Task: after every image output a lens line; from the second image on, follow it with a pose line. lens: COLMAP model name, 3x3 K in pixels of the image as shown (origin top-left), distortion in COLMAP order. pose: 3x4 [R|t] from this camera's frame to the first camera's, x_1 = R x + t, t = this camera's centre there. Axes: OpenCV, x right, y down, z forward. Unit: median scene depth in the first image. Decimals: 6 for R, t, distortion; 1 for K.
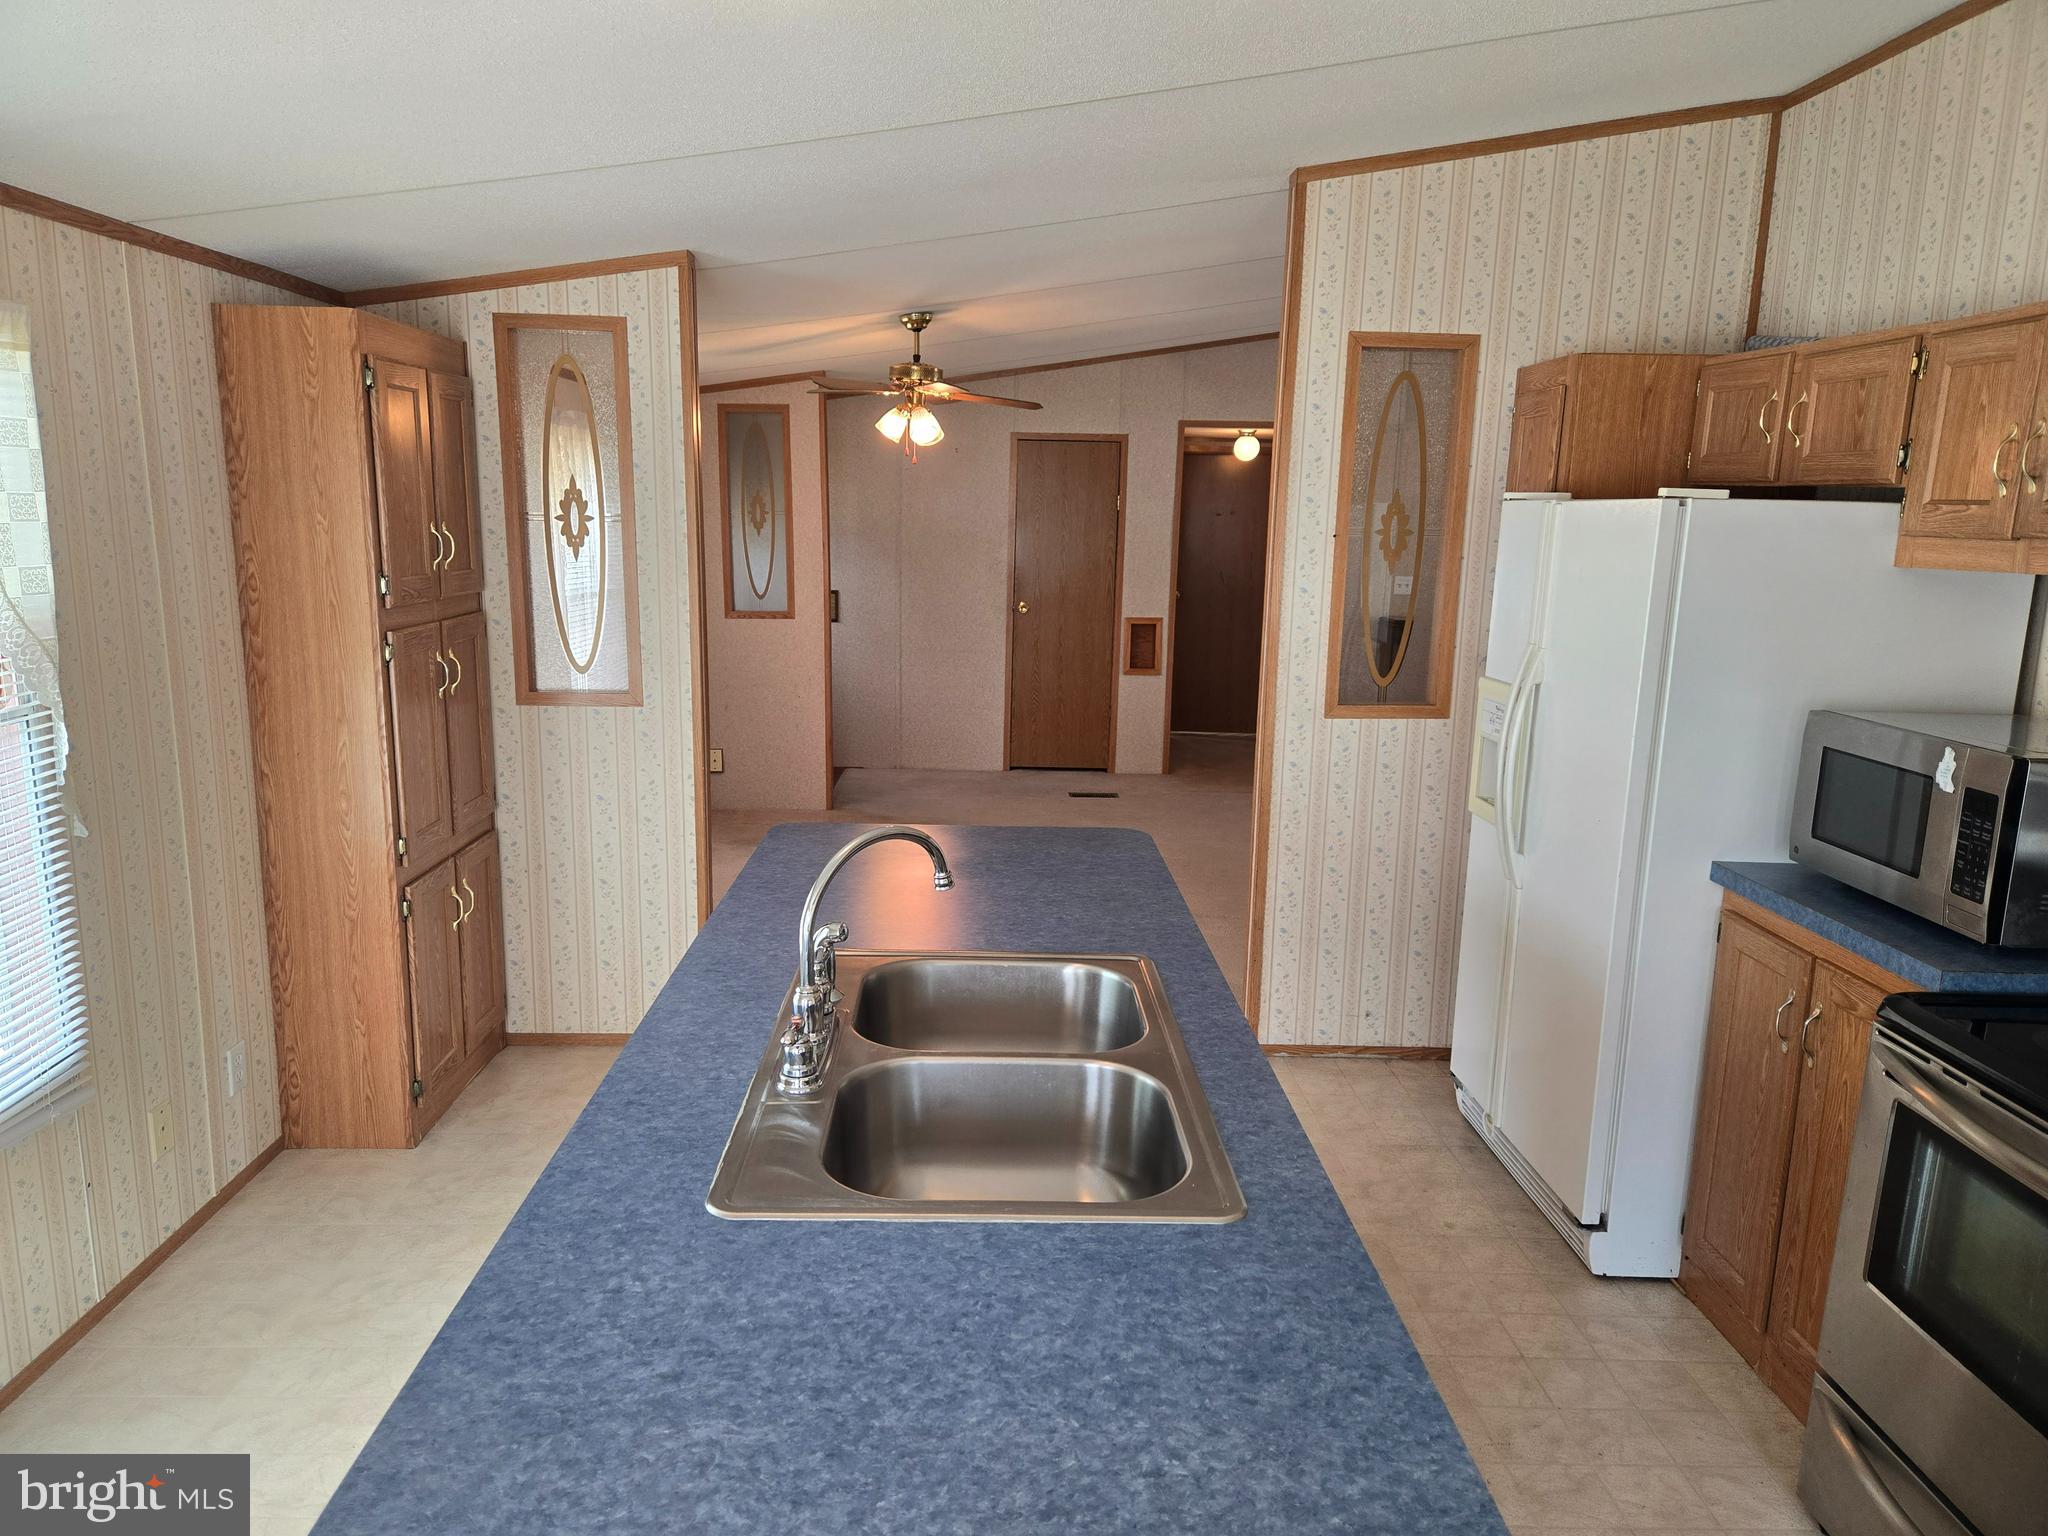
lens RADIAL K [[1393.5, 0, 1012.5], [0, 1393.5, 780.3], [0, 0, 1]] dist [0.071407, -0.050663]
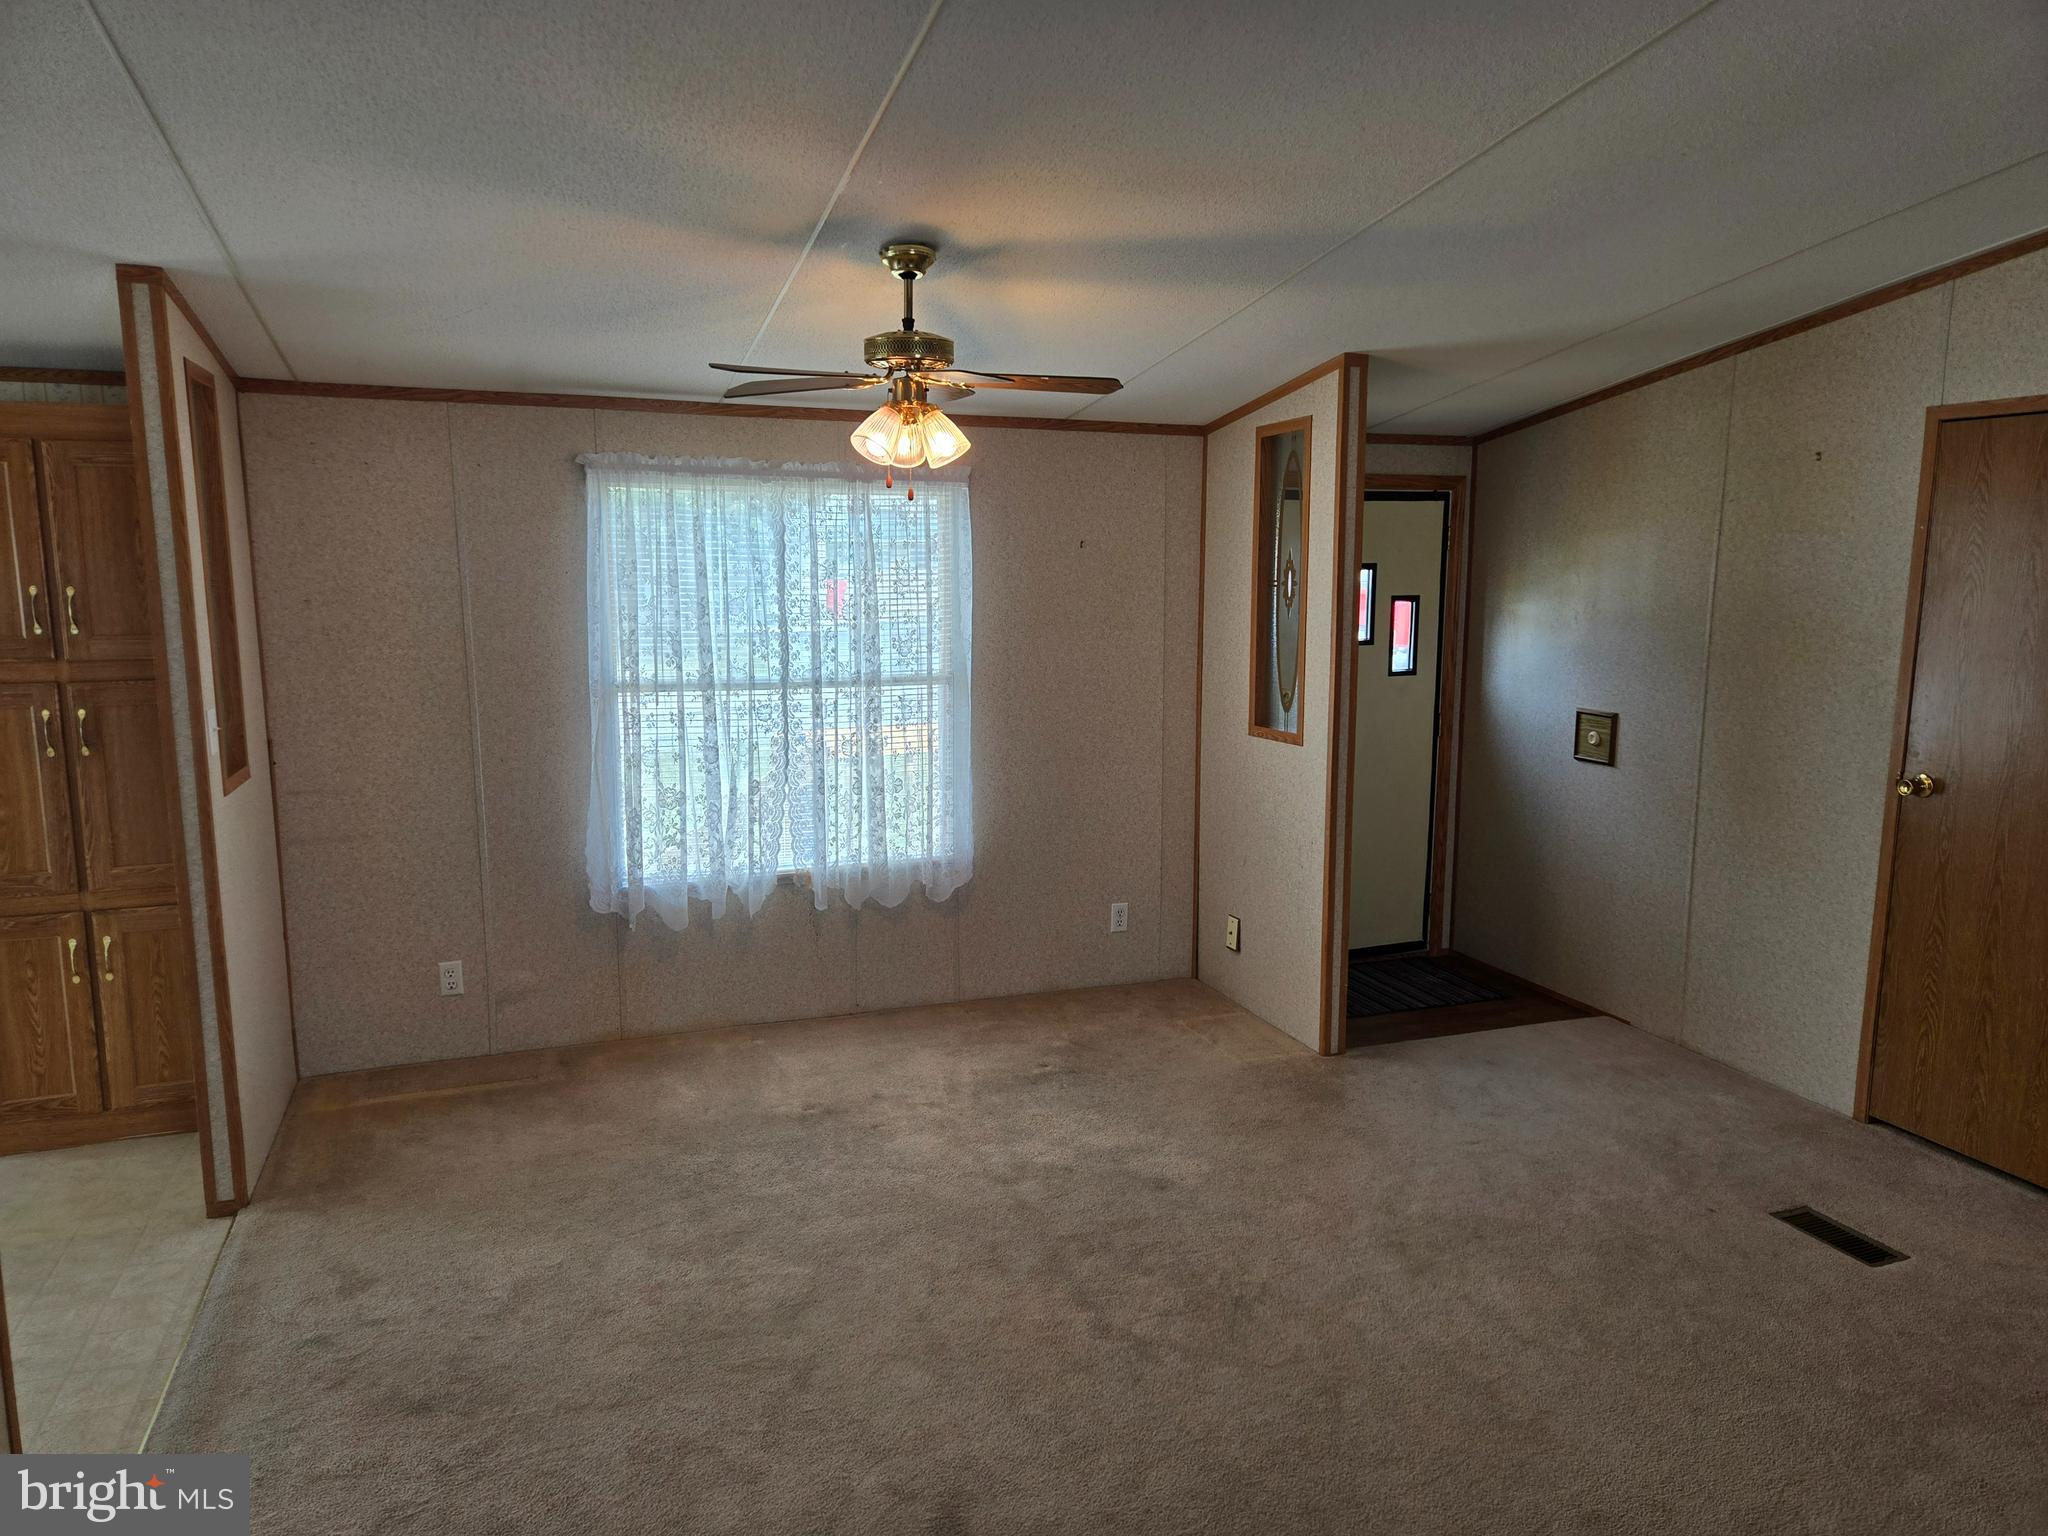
lens RADIAL K [[1393.5, 0, 1012.5], [0, 1393.5, 780.3], [0, 0, 1]] dist [0.071407, -0.050663]
pose [[0.314358, 0.125452, -0.940979, 0.408319], [-0.177183, 0.981565, 0.071670, -0.122872], [0.932623, 0.144195, 0.330791, 0.666197]]
